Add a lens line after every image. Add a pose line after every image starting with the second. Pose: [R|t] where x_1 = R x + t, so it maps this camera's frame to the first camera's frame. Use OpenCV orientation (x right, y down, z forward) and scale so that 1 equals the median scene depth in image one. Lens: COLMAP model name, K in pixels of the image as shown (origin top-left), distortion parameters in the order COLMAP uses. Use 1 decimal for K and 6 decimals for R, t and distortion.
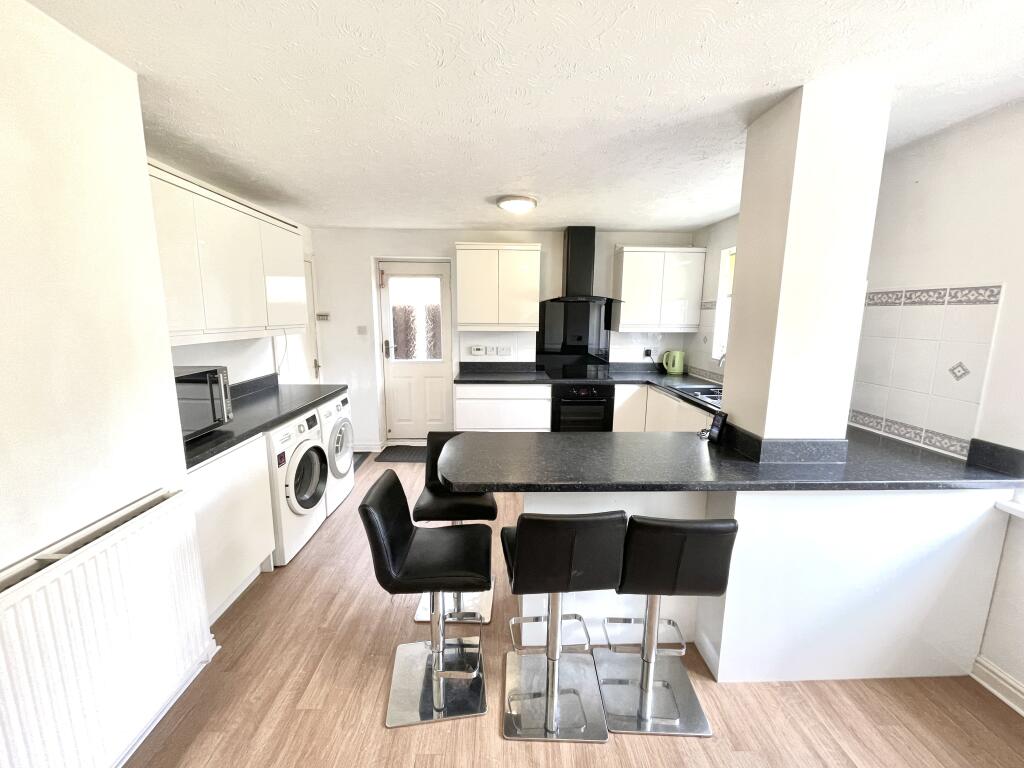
lens RADIAL K [[412.6, 0, 512.0], [0, 412.6, 384.0], [0, 0, 1]] dist [-0.001214, -0.000142]
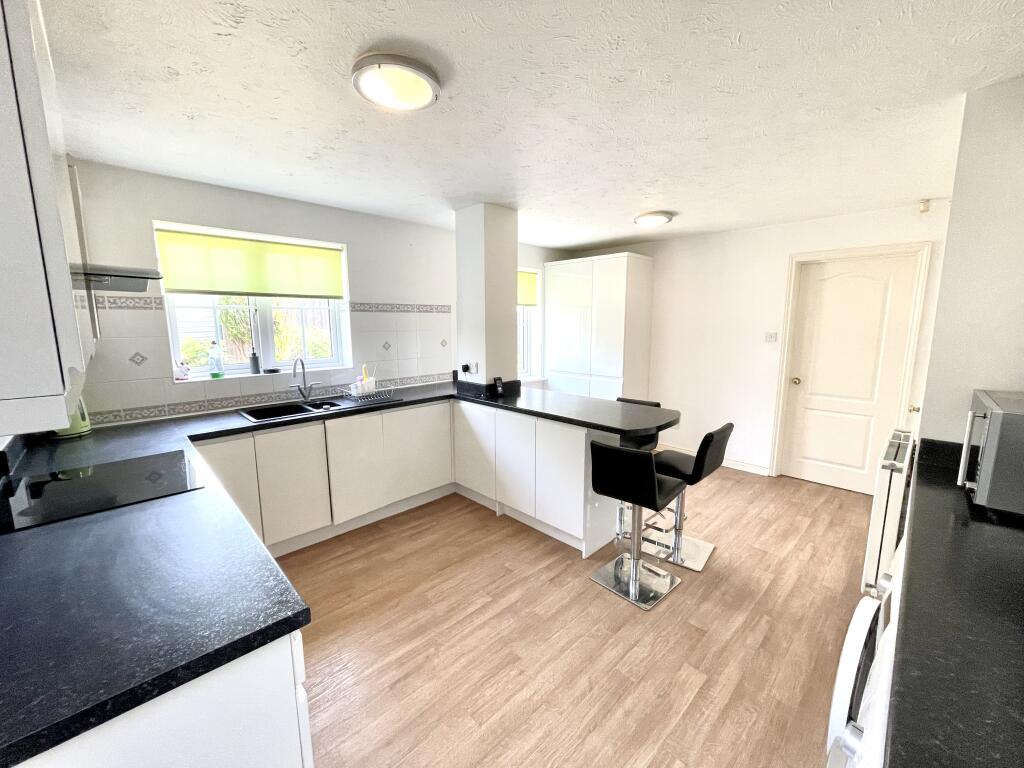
lens RADIAL K [[412.6, 0, 512.0], [0, 412.6, 384.0], [0, 0, 1]] dist [-0.001214, -0.000142]
pose [[-0.677074, -0.113321, 0.727138, -0.802995], [0.127108, 0.955215, 0.267222, -0.372057], [-0.724855, 0.273354, -0.632347, 2.223935]]
